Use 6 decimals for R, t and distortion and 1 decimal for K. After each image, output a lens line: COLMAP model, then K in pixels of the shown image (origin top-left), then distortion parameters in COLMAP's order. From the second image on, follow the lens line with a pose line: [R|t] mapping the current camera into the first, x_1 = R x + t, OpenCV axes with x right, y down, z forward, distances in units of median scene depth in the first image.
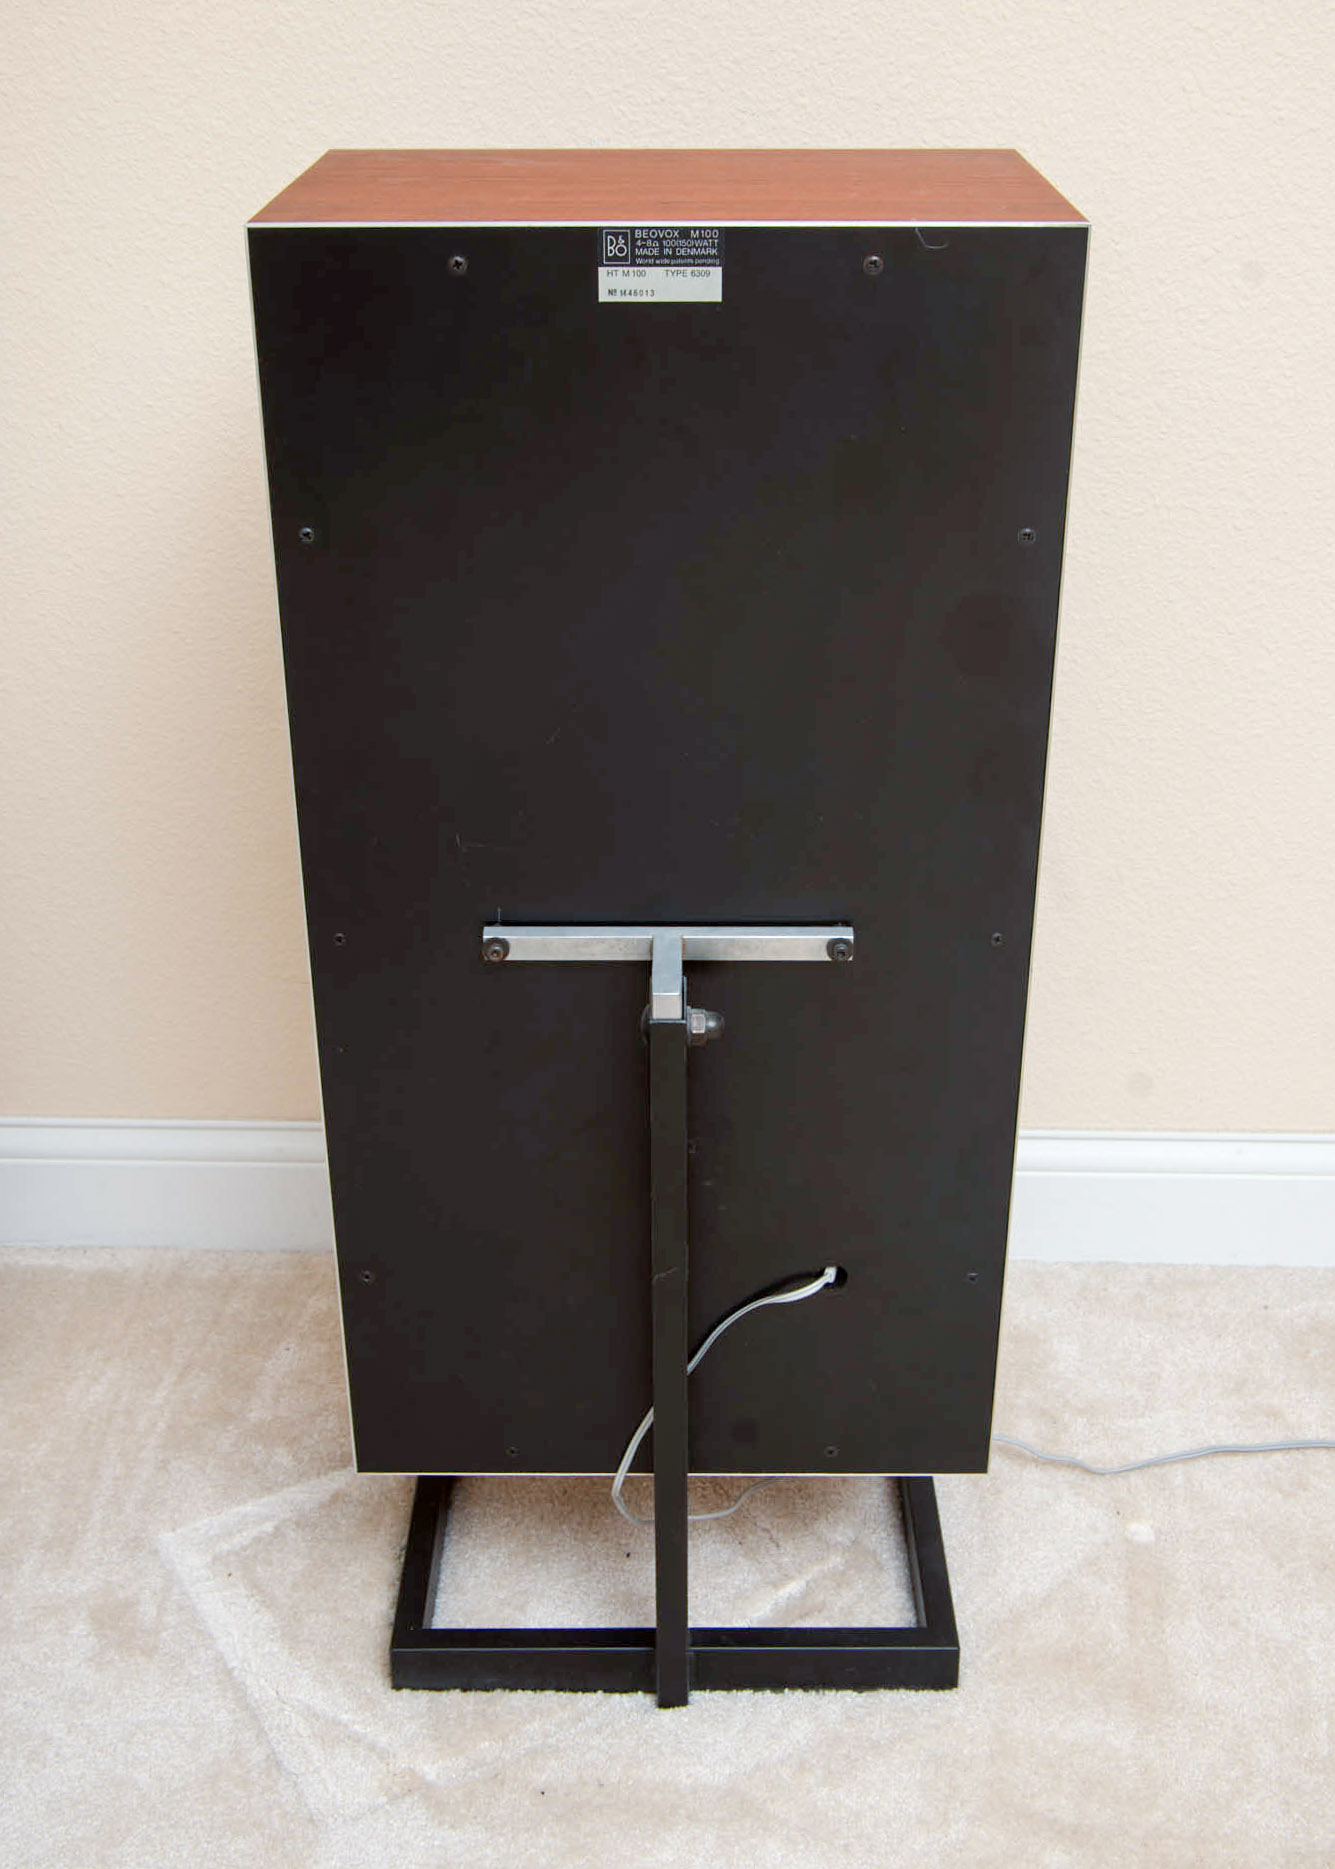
lens RADIAL K [[2186.9, 0, 672.0], [0, 2186.9, 934.5], [0, 0, 1]] dist [-0.002565, 0.000000]
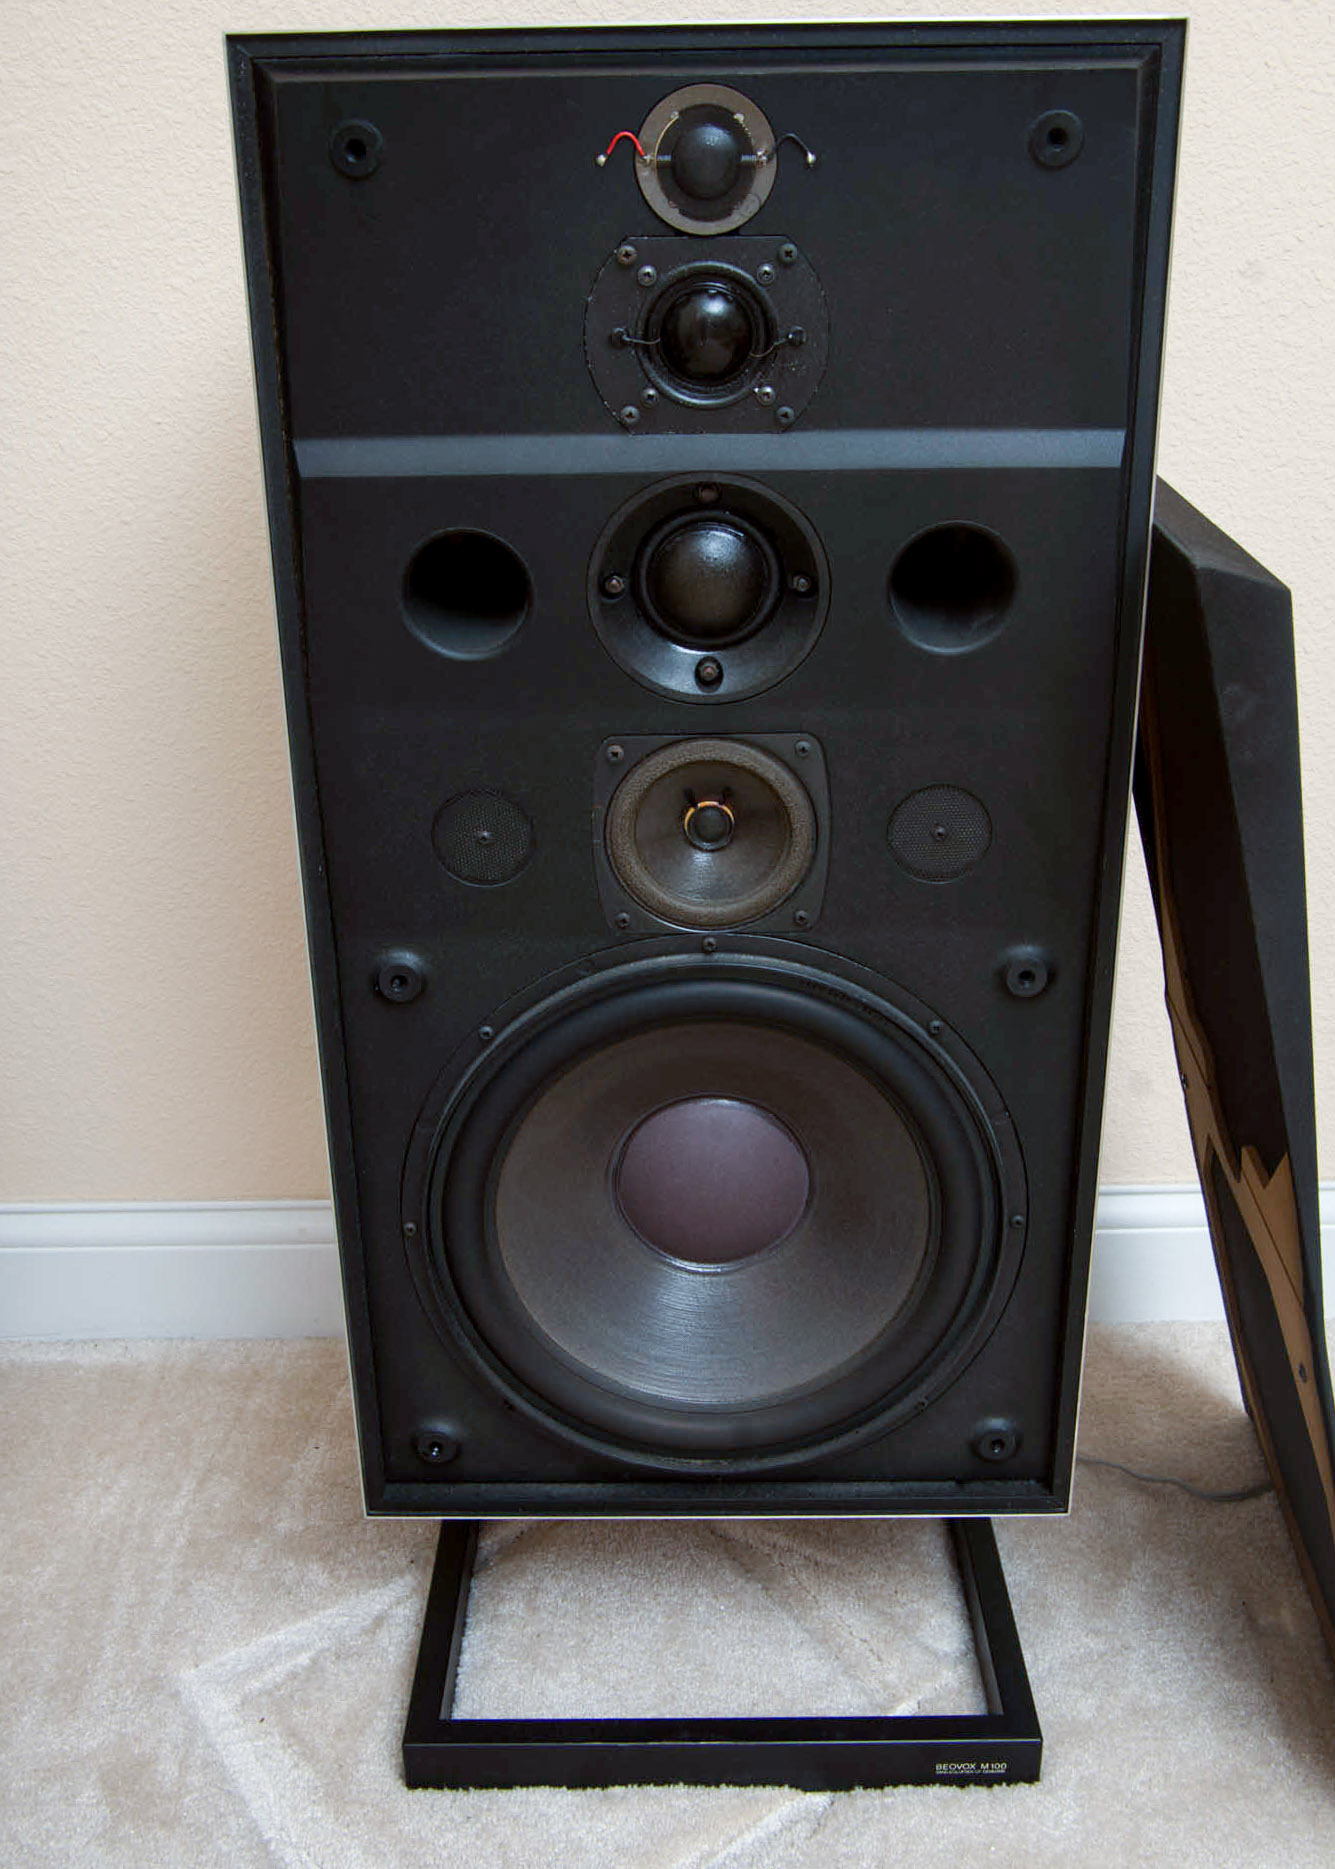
lens RADIAL K [[1752.6, 0, 666.9], [0, 1752.6, 931.0], [0, 0, 1]] dist [-0.032467, 0.000000]
pose [[0.998649, -0.023020, 0.046597, -0.064551], [0.026014, 0.997566, -0.064697, 0.026590], [-0.044994, 0.065822, 0.996816, 0.274554]]
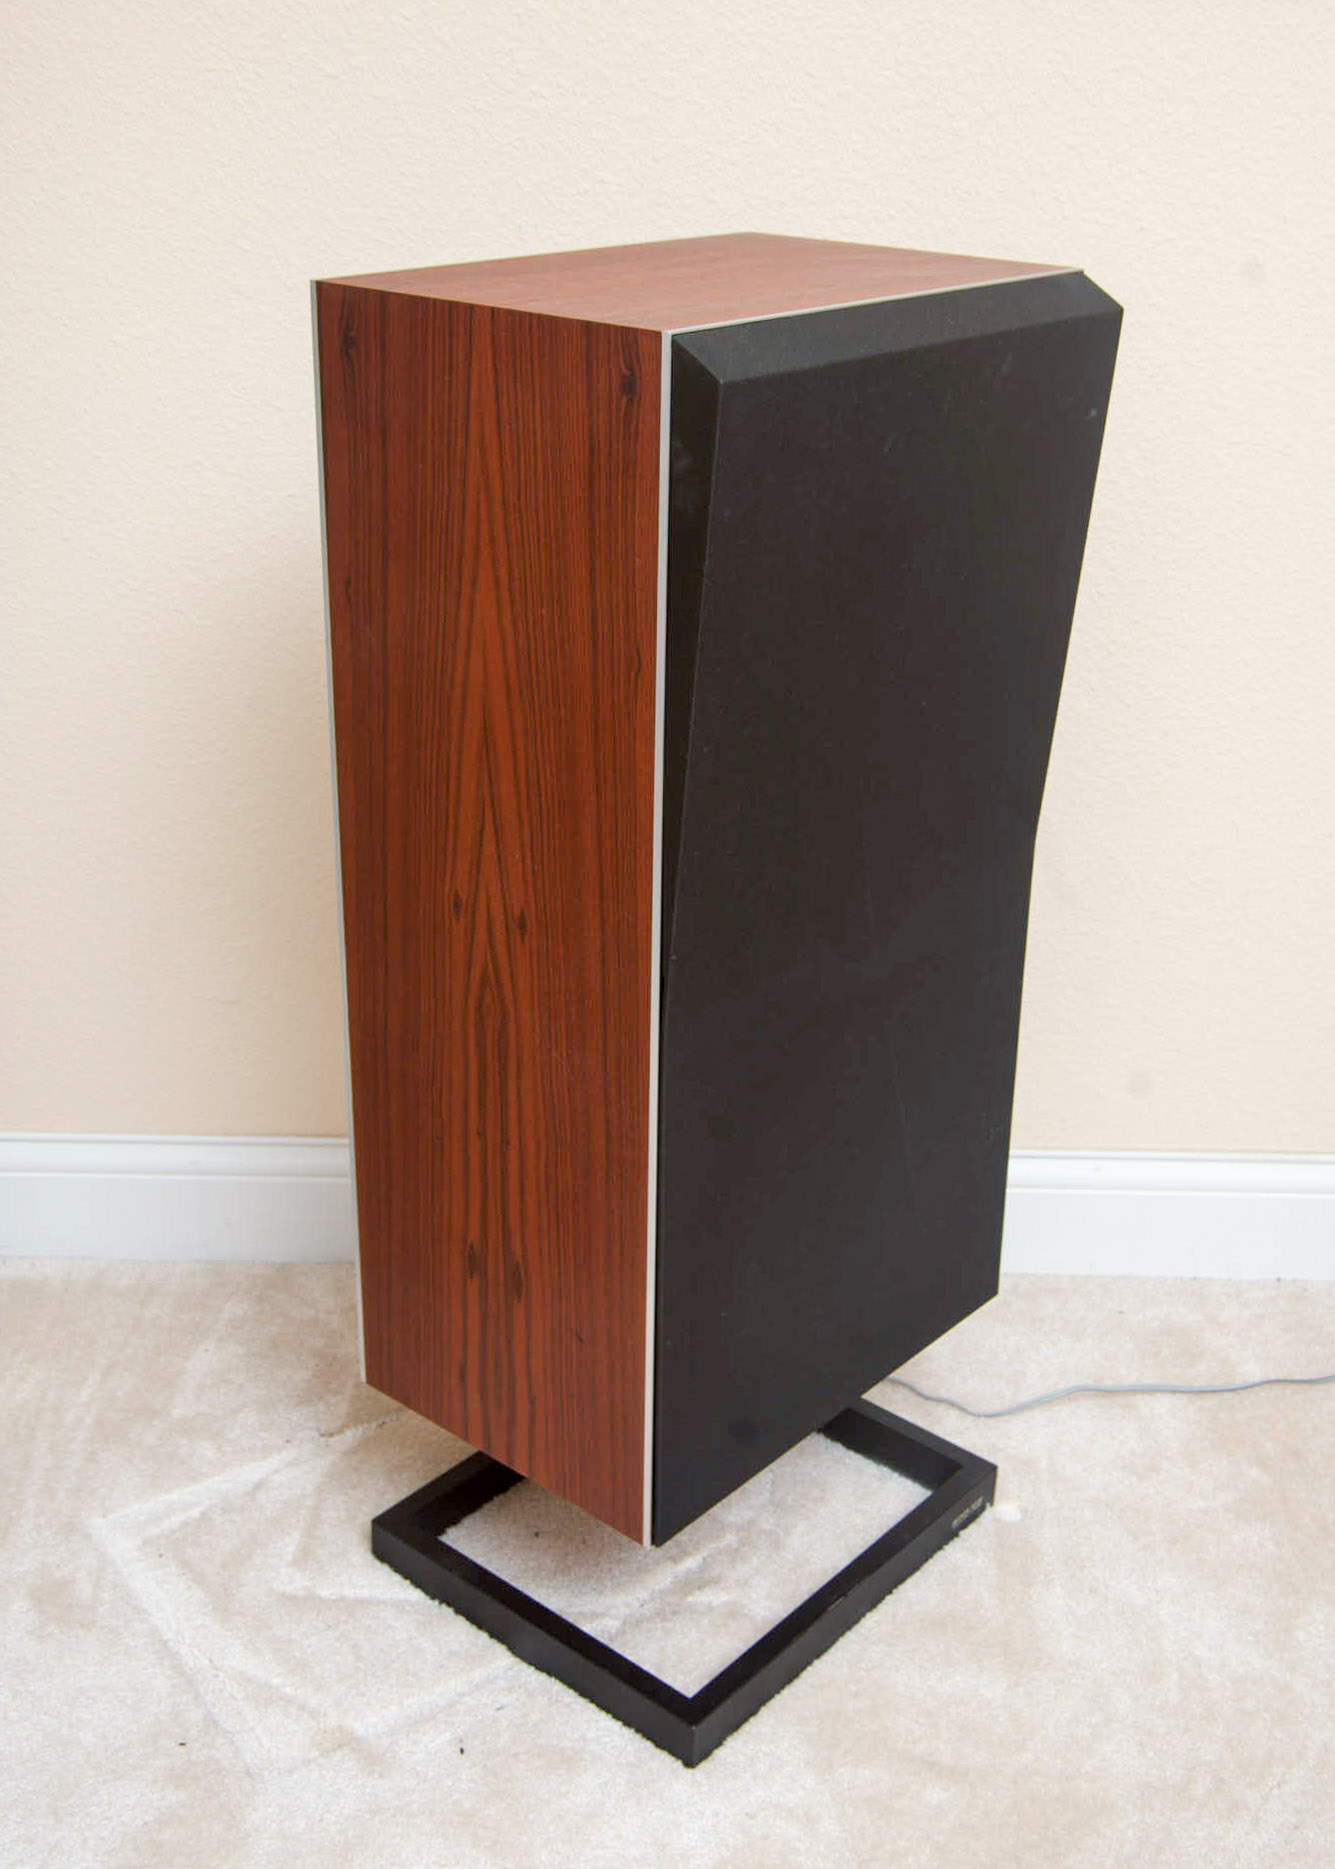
lens RADIAL K [[2240.8, 0, 664.6], [0, 2240.8, 941.8], [0, 0, 1]] dist [-0.002034, 0.000000]
pose [[0.997502, 0.011970, 0.069611, -0.037157], [-0.010273, 0.999643, -0.024684, 0.019359], [-0.069882, 0.023907, 0.997269, -0.105585]]
